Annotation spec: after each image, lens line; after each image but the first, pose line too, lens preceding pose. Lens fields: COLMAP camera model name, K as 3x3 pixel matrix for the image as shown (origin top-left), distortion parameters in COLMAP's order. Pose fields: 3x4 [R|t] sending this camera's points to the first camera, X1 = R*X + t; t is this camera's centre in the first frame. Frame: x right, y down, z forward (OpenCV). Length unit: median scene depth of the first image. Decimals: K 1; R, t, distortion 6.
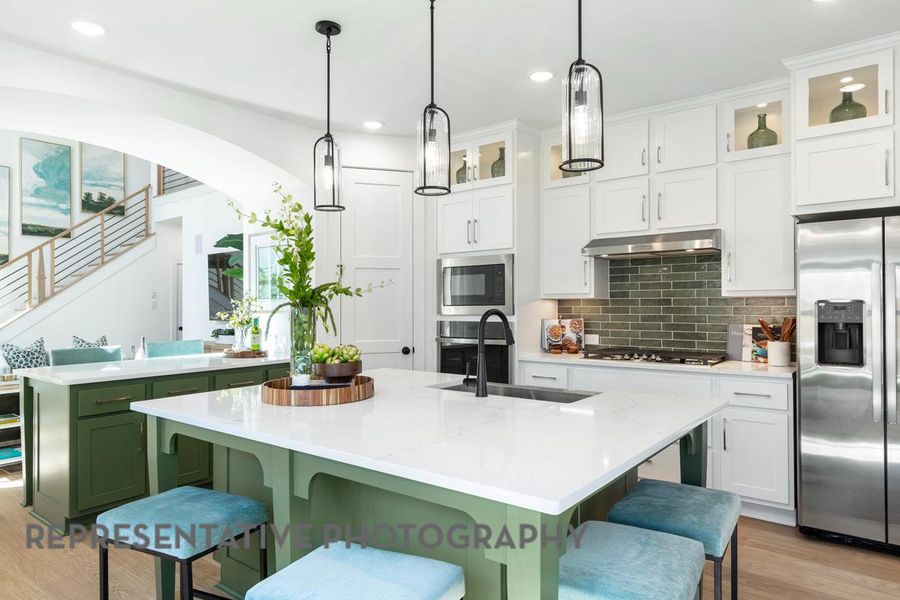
lens RADIAL K [[563.9, 0, 465.4], [0, 563.9, 298.6], [0, 0, 1]] dist [-0.006988, -0.001457]
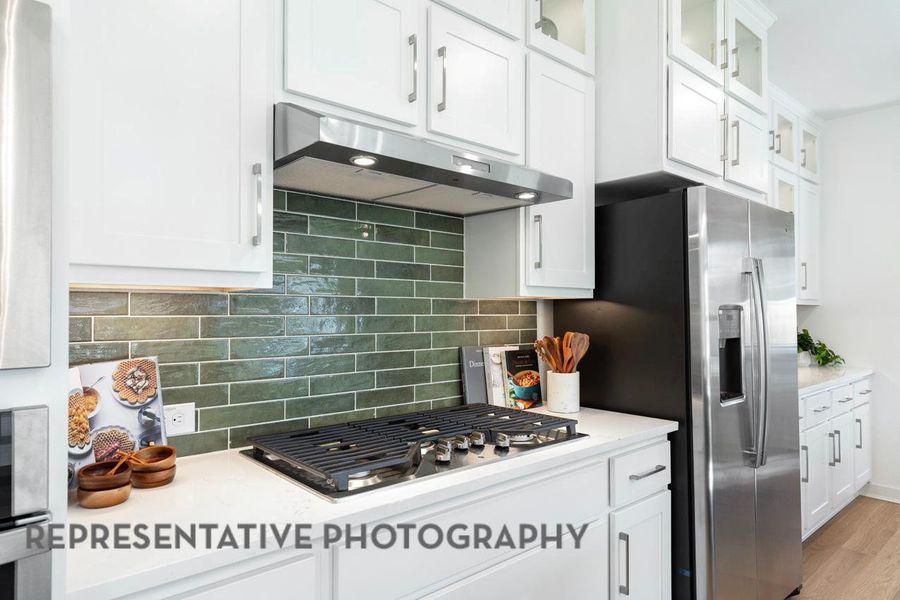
lens RADIAL K [[563.9, 0, 465.4], [0, 563.9, 298.6], [0, 0, 1]] dist [-0.006988, -0.001457]
pose [[0.165717, 0.022421, 0.985918, -0.061390], [-0.019063, 0.999628, -0.019528, 0.007104], [-0.985989, -0.015559, 0.166083, 0.781427]]
